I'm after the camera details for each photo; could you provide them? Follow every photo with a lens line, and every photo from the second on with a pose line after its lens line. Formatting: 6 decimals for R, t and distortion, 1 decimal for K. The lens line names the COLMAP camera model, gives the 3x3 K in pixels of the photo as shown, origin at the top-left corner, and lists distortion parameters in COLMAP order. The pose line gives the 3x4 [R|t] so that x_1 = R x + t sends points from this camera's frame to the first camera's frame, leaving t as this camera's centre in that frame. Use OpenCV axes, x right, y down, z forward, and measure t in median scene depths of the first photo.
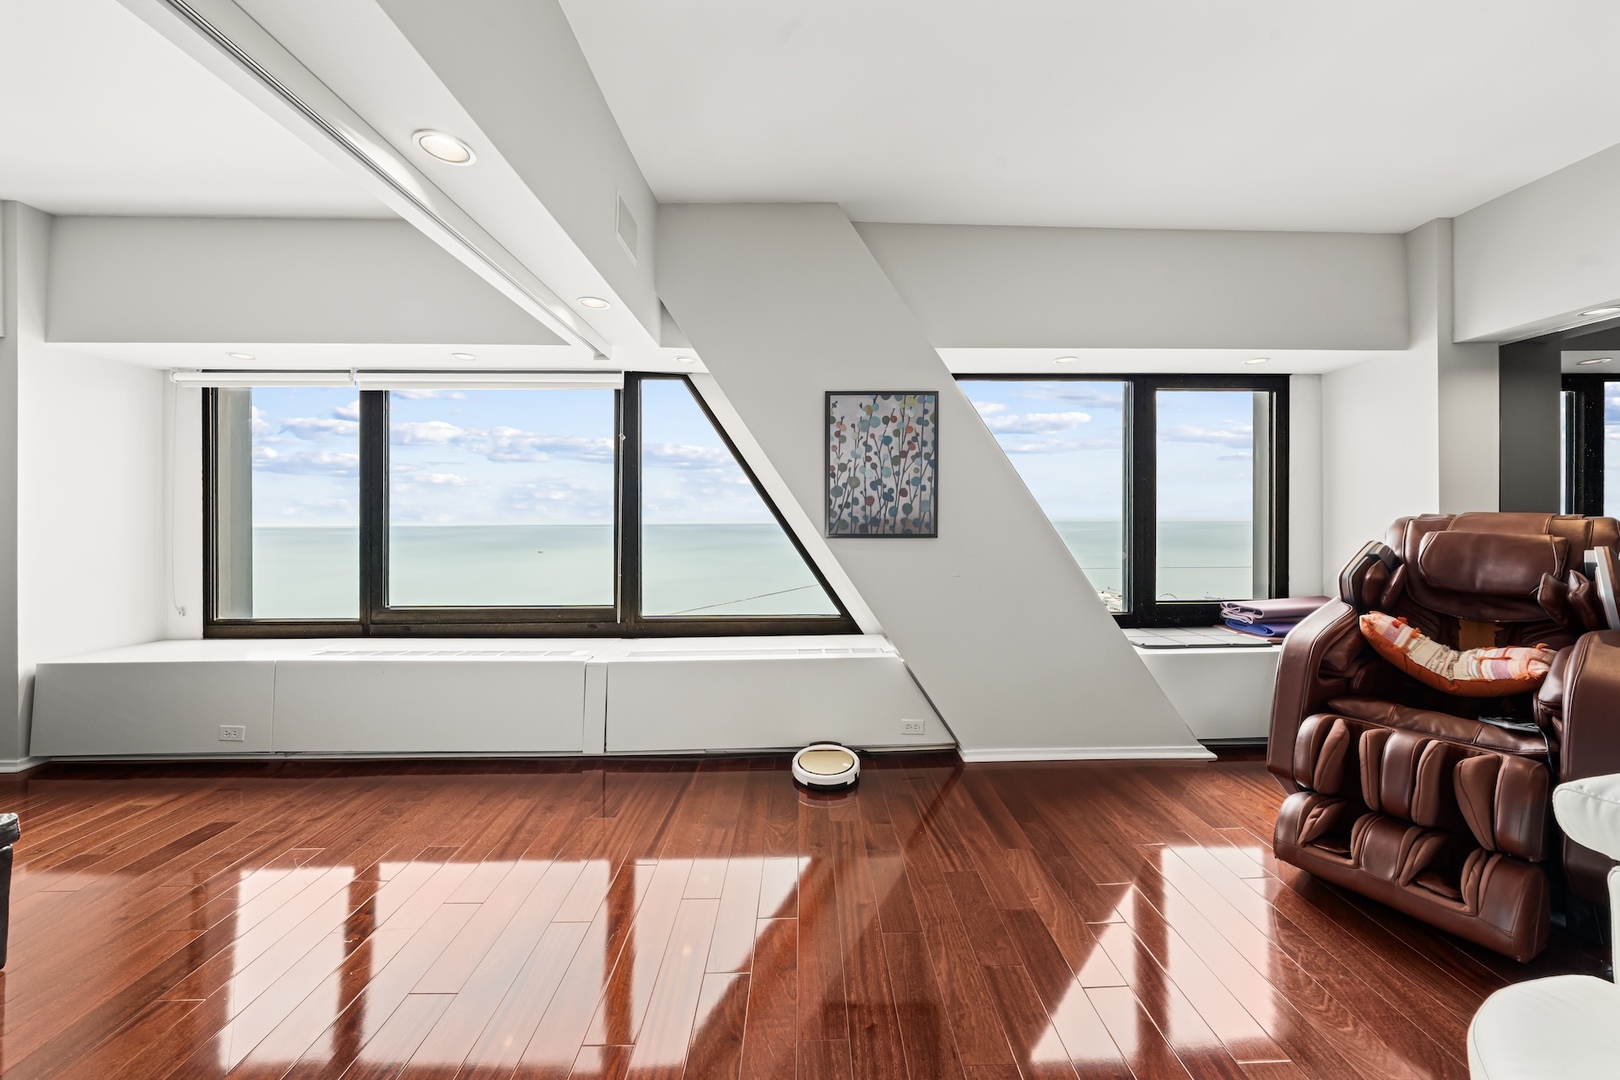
lens RADIAL K [[559.6, 0, 821.6], [0, 559.6, 489.5], [0, 0, 1]] dist [0.002378, -0.000144]
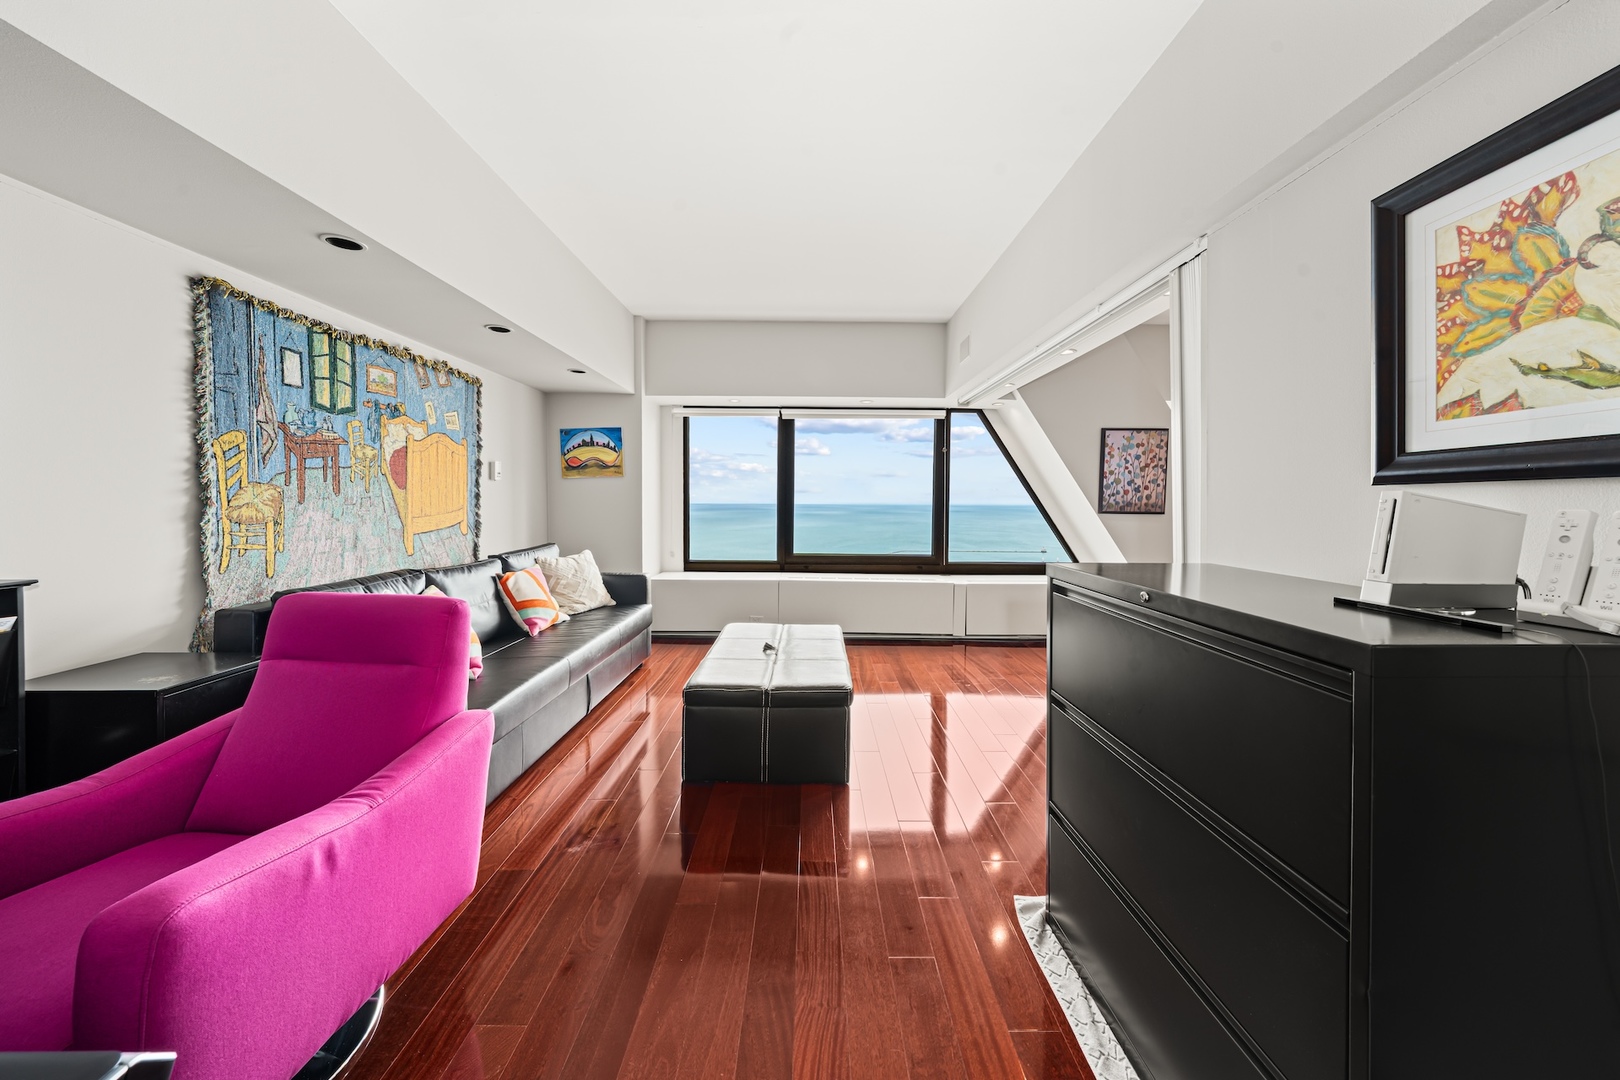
lens RADIAL K [[559.6, 0, 817.9], [0, 559.6, 499.7], [0, 0, 1]] dist [0.002378, -0.000144]
pose [[0.999562, 0.010701, -0.027585, -0.812910], [-0.009288, 0.998662, 0.050873, -0.036026], [0.028093, -0.050594, 0.998324, -0.744000]]
